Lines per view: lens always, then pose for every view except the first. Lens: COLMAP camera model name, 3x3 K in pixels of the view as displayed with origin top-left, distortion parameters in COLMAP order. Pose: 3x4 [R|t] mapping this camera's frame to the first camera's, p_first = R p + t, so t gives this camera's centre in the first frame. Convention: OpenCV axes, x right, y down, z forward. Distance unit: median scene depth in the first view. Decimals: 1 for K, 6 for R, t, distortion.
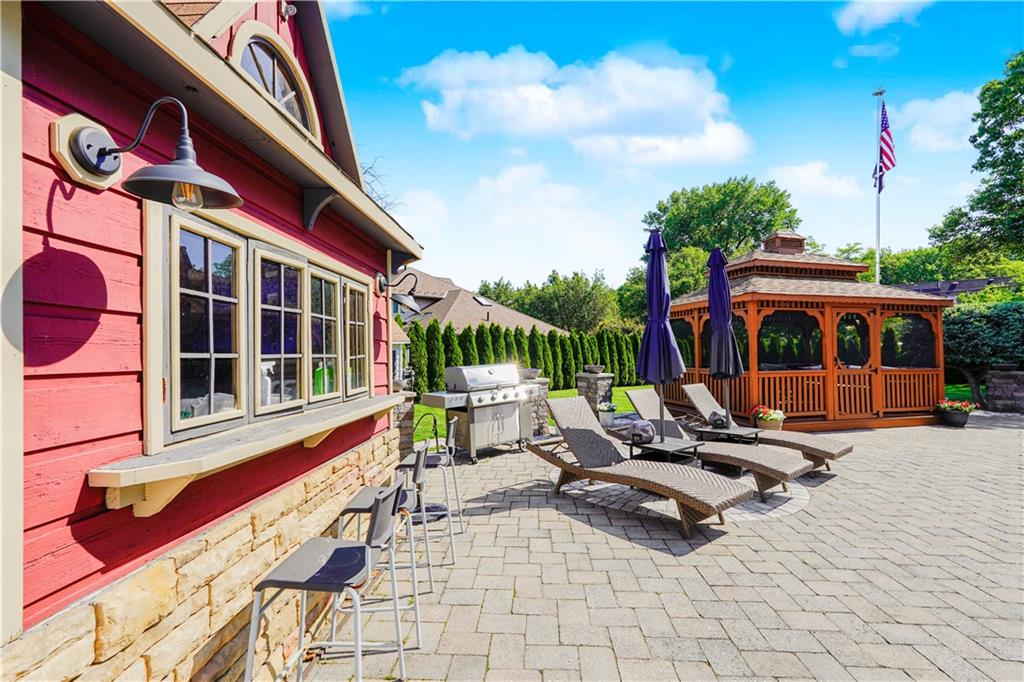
lens RADIAL K [[454.7, 0, 514.5], [0, 454.7, 340.4], [0, 0, 1]] dist [-0.000354, 0.001228]
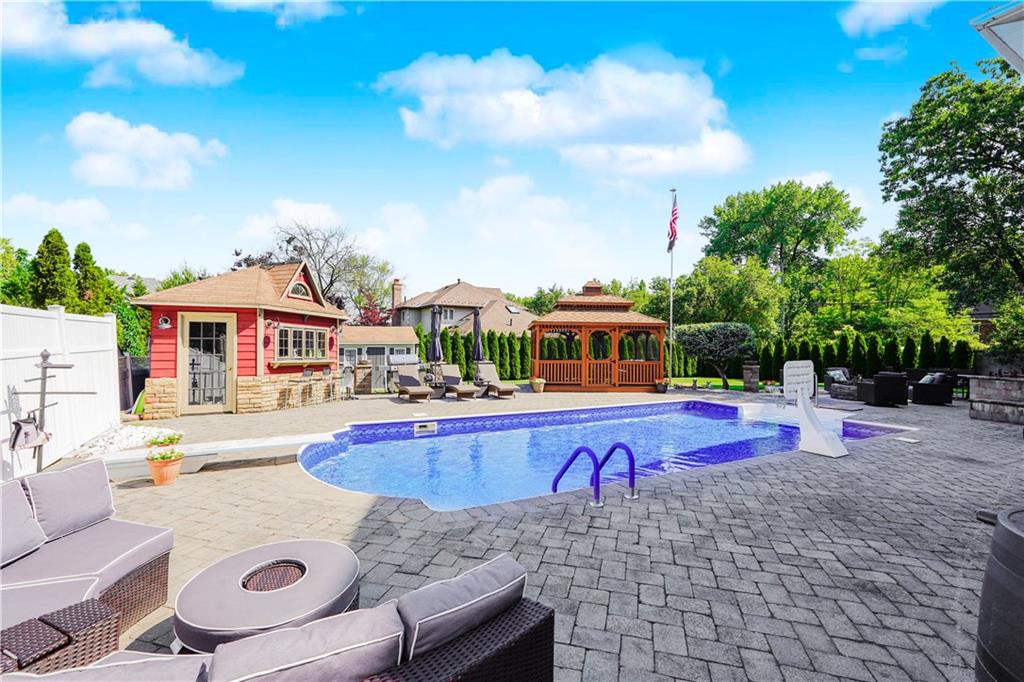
lens RADIAL K [[465.1, 0, 512.0], [0, 465.1, 341.0], [0, 0, 1]] dist [-0.000659, 0.000268]
pose [[0.975645, 0.008818, -0.219177, 0.719873], [-0.007831, 0.999955, 0.005370, -0.022897], [0.219214, -0.003522, 0.975670, -0.864144]]
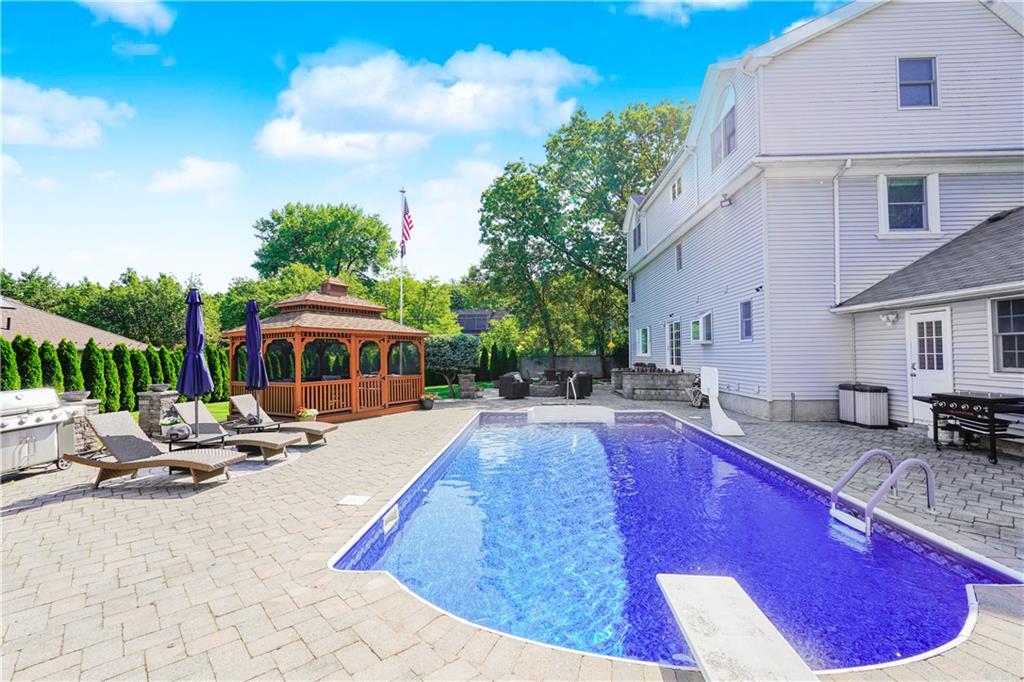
lens RADIAL K [[454.7, 0, 514.5], [0, 454.7, 340.4], [0, 0, 1]] dist [-0.000354, 0.001228]
pose [[0.708911, 0.013258, 0.705173, 0.010617], [0.001727, 0.999788, -0.020534, -0.026285], [-0.705296, 0.015774, 0.708737, -0.377037]]
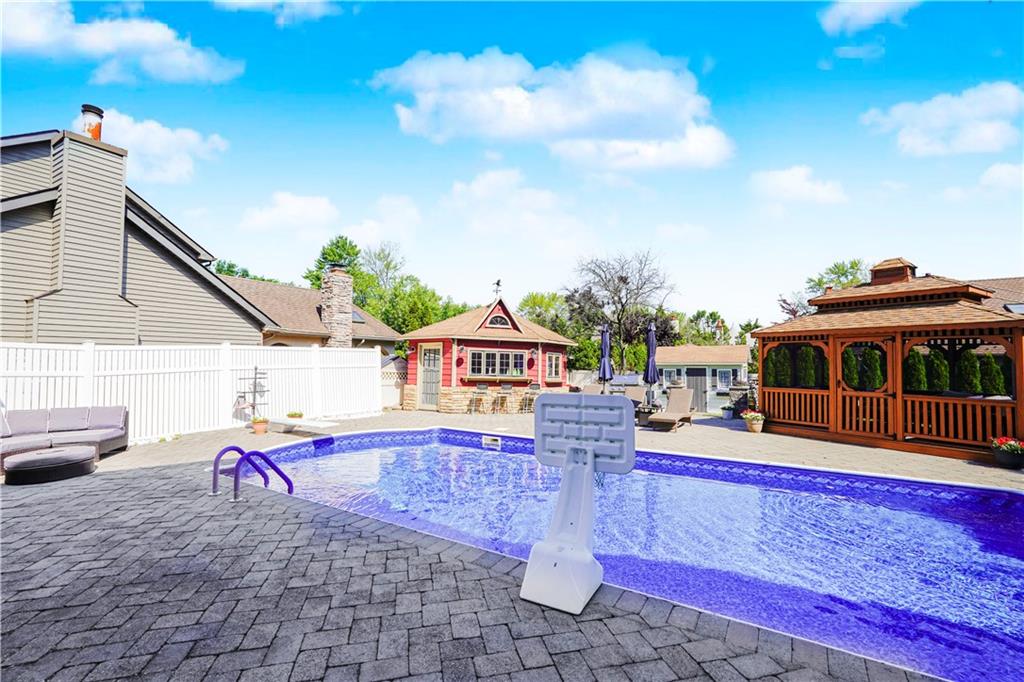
lens RADIAL K [[454.7, 0, 514.5], [0, 454.7, 340.4], [0, 0, 1]] dist [-0.000354, 0.001228]
pose [[0.285724, -0.041312, -0.957421, 1.402196], [0.004397, 0.999116, -0.041799, -0.018334], [0.958302, 0.007733, 0.285653, -0.134957]]
